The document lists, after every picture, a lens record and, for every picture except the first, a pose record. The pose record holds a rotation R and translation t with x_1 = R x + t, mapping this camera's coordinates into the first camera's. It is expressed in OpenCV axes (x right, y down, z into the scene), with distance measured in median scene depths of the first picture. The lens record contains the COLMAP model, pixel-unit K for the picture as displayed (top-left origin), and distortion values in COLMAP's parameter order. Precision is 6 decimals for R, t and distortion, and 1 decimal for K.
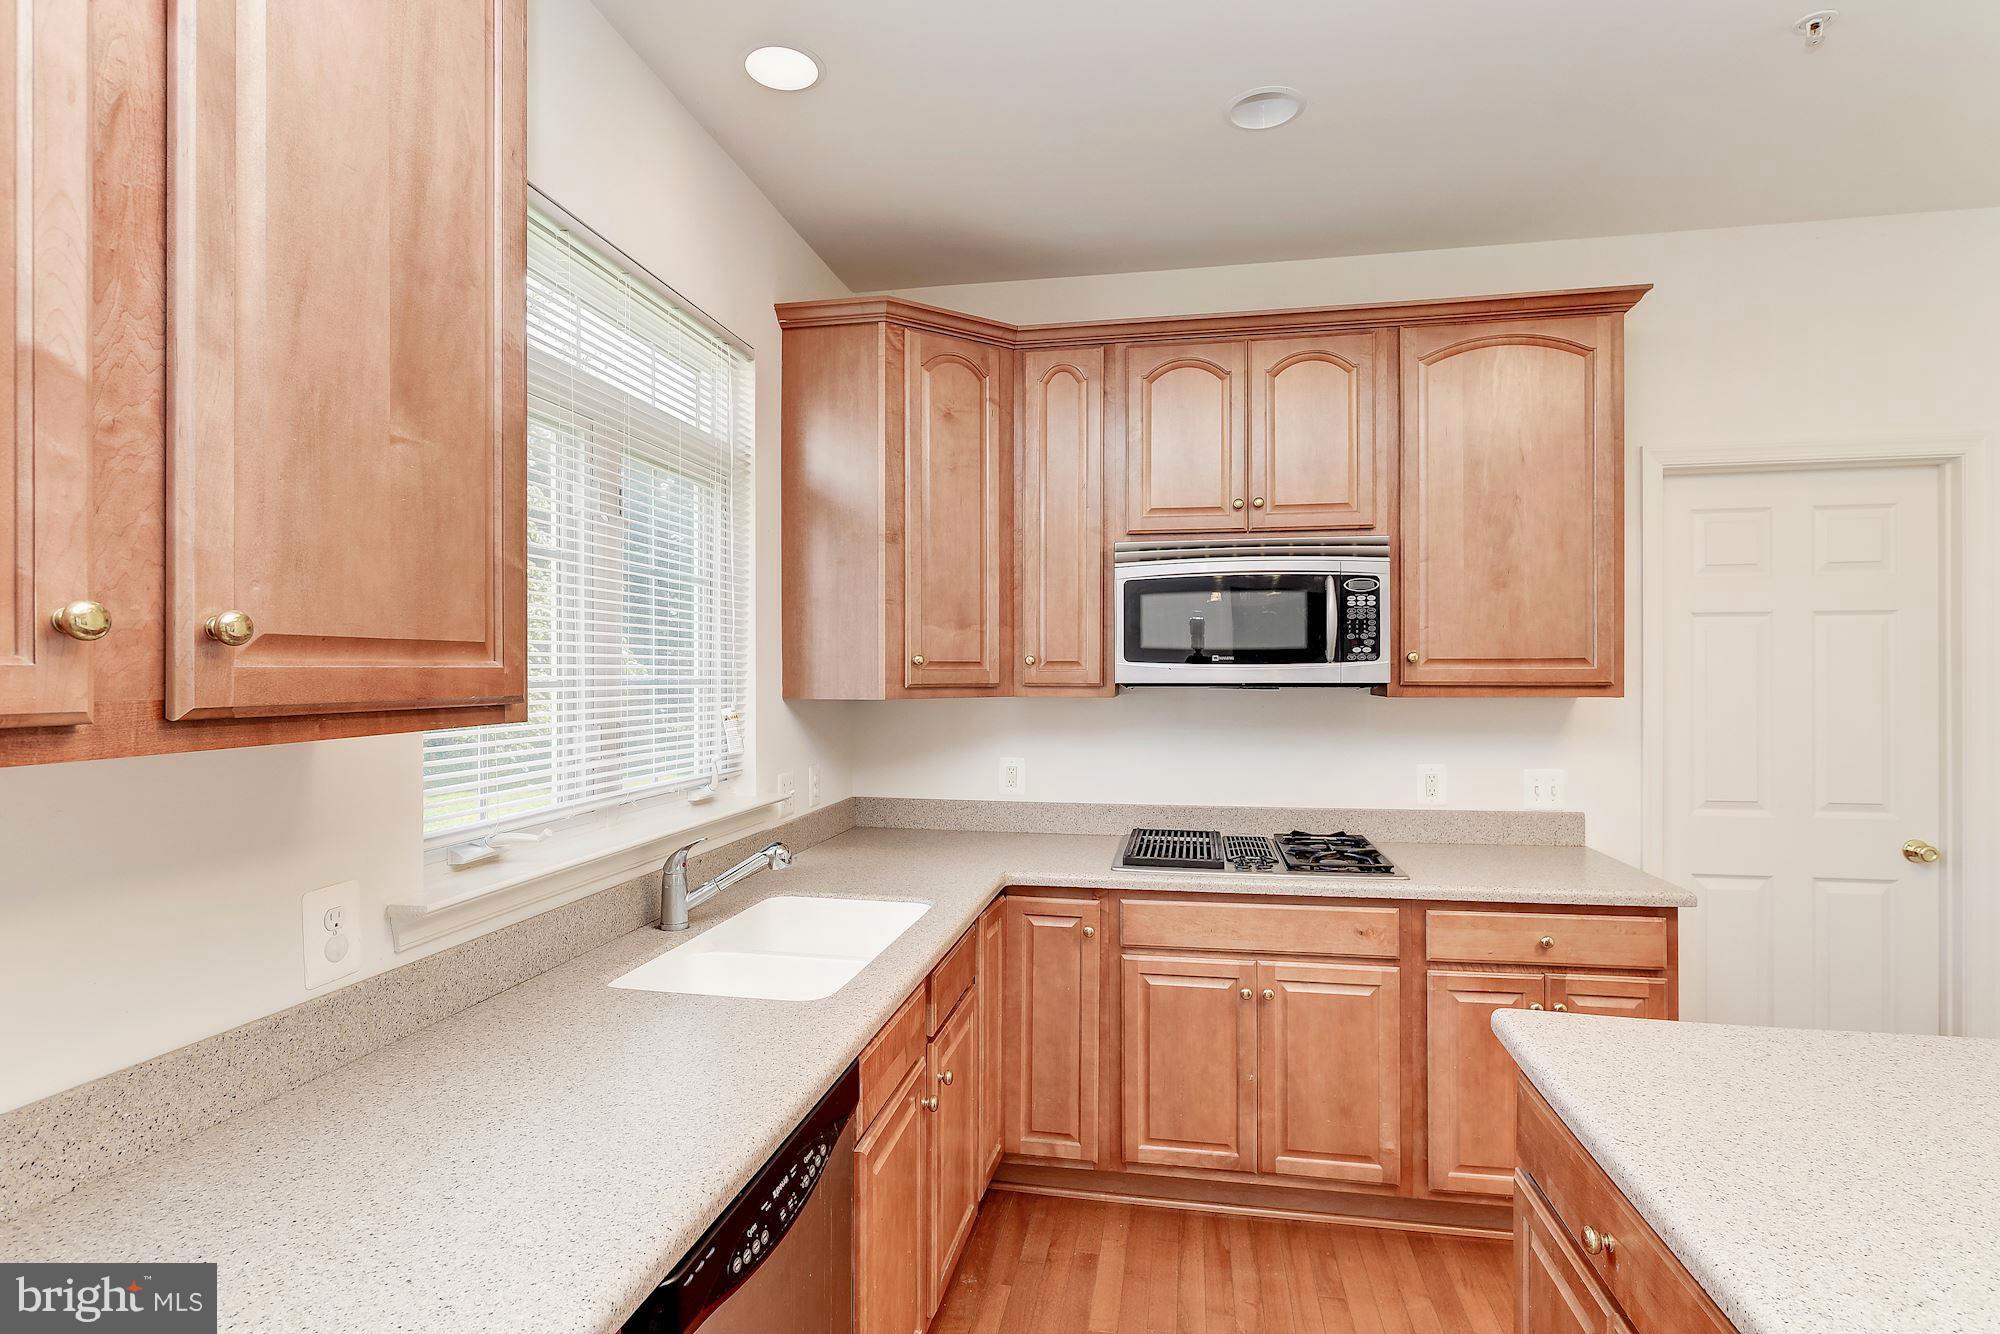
lens RADIAL K [[1013.6, 0, 994.8], [0, 1013.6, 675.2], [0, 0, 1]] dist [-0.018260, 0.000440]
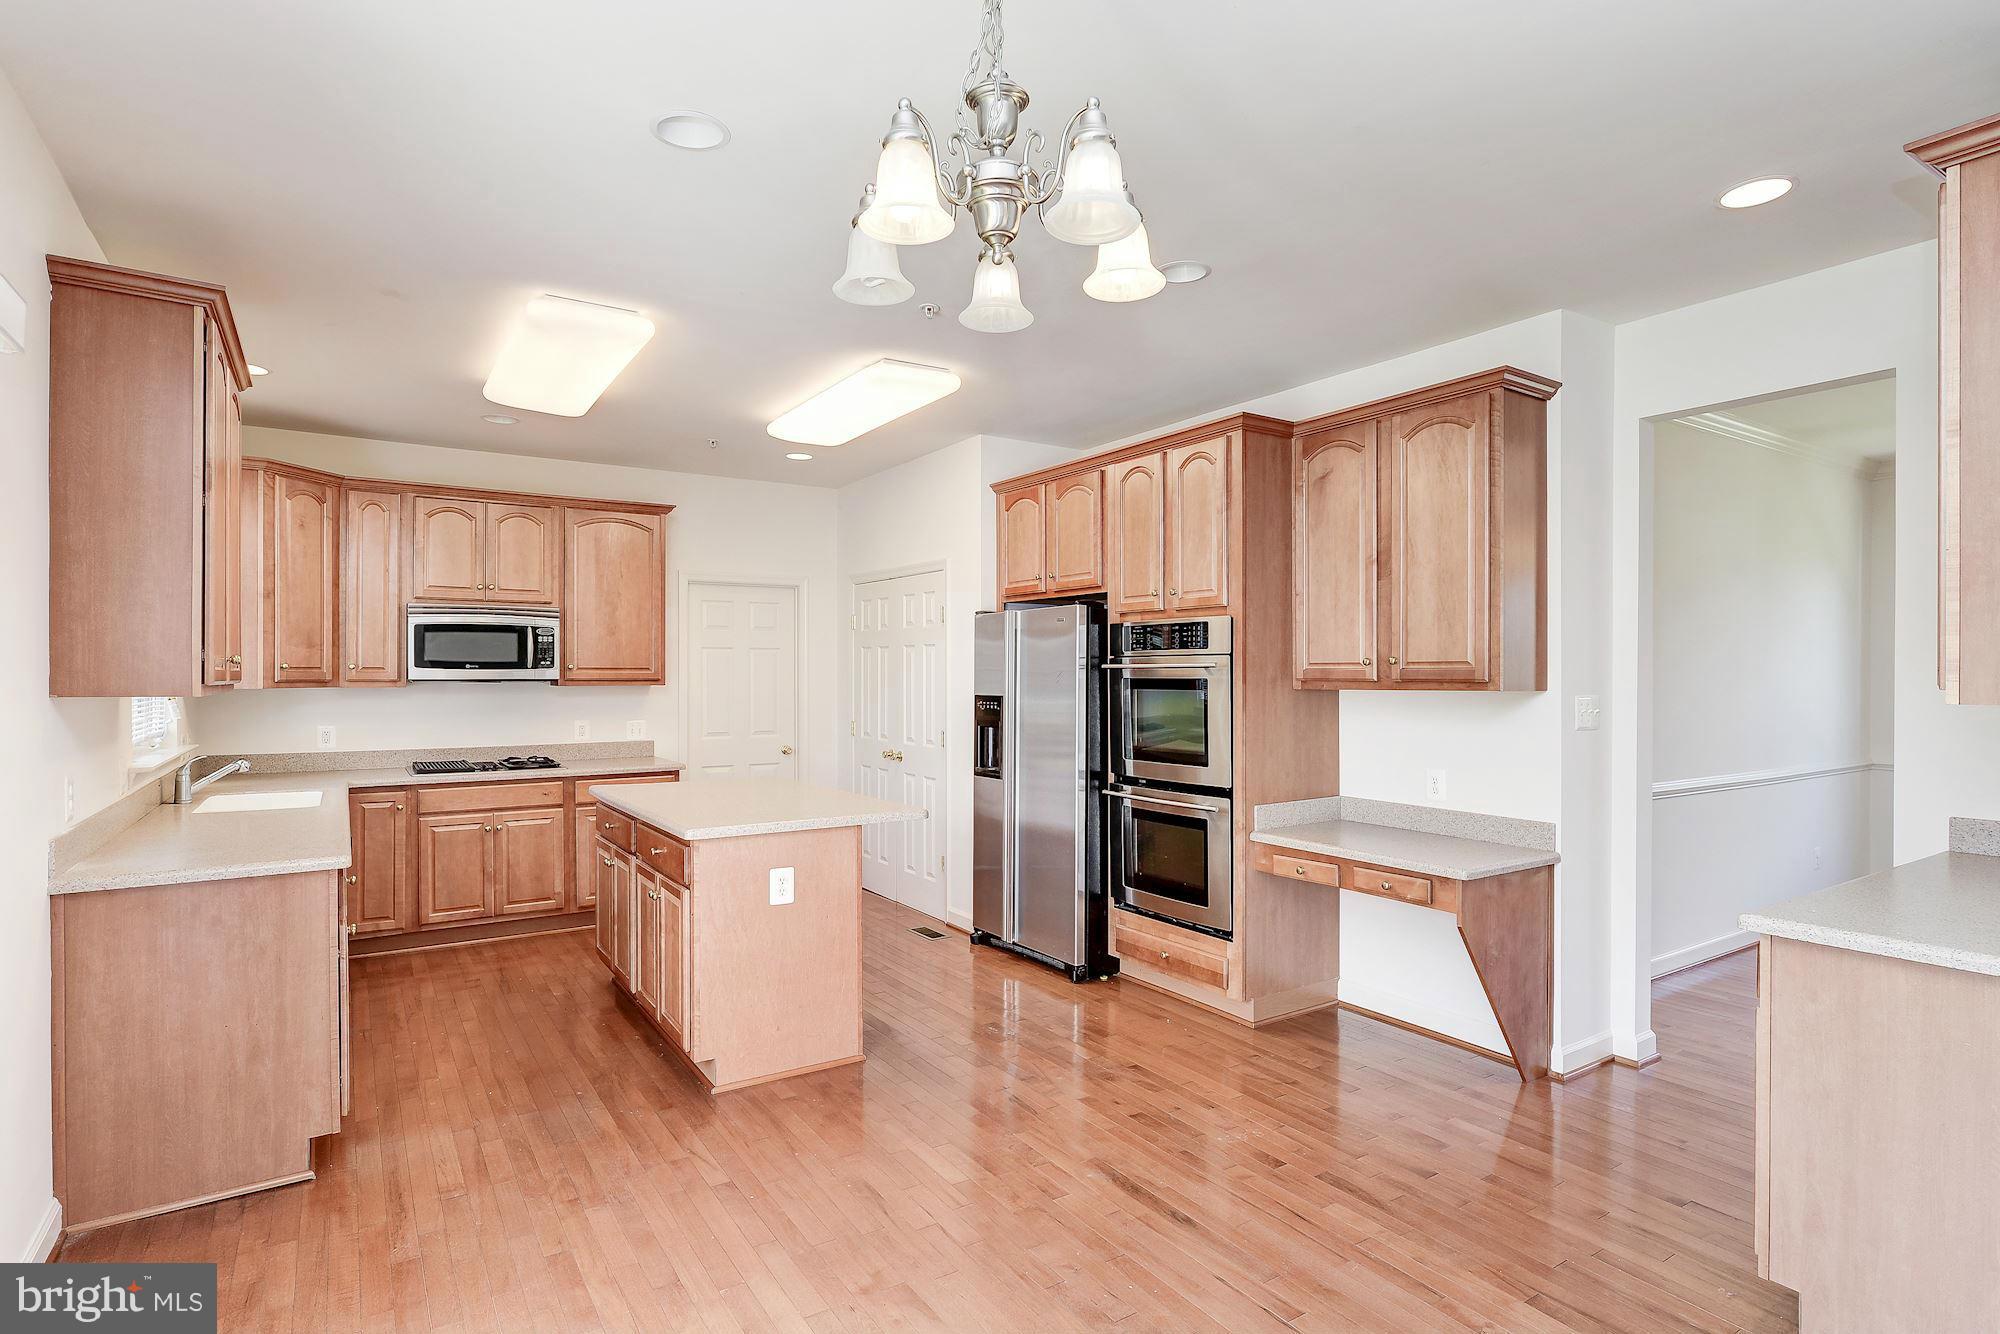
lens RADIAL K [[1013.6, 0, 1001.0], [0, 1013.6, 676.7], [0, 0, 1]] dist [-0.018260, 0.000440]
pose [[0.721135, 0.000787, 0.692795, -0.392188], [0.000876, 0.999998, -0.002047, 0.008098], [-0.692795, 0.002084, 0.721132, -1.125108]]
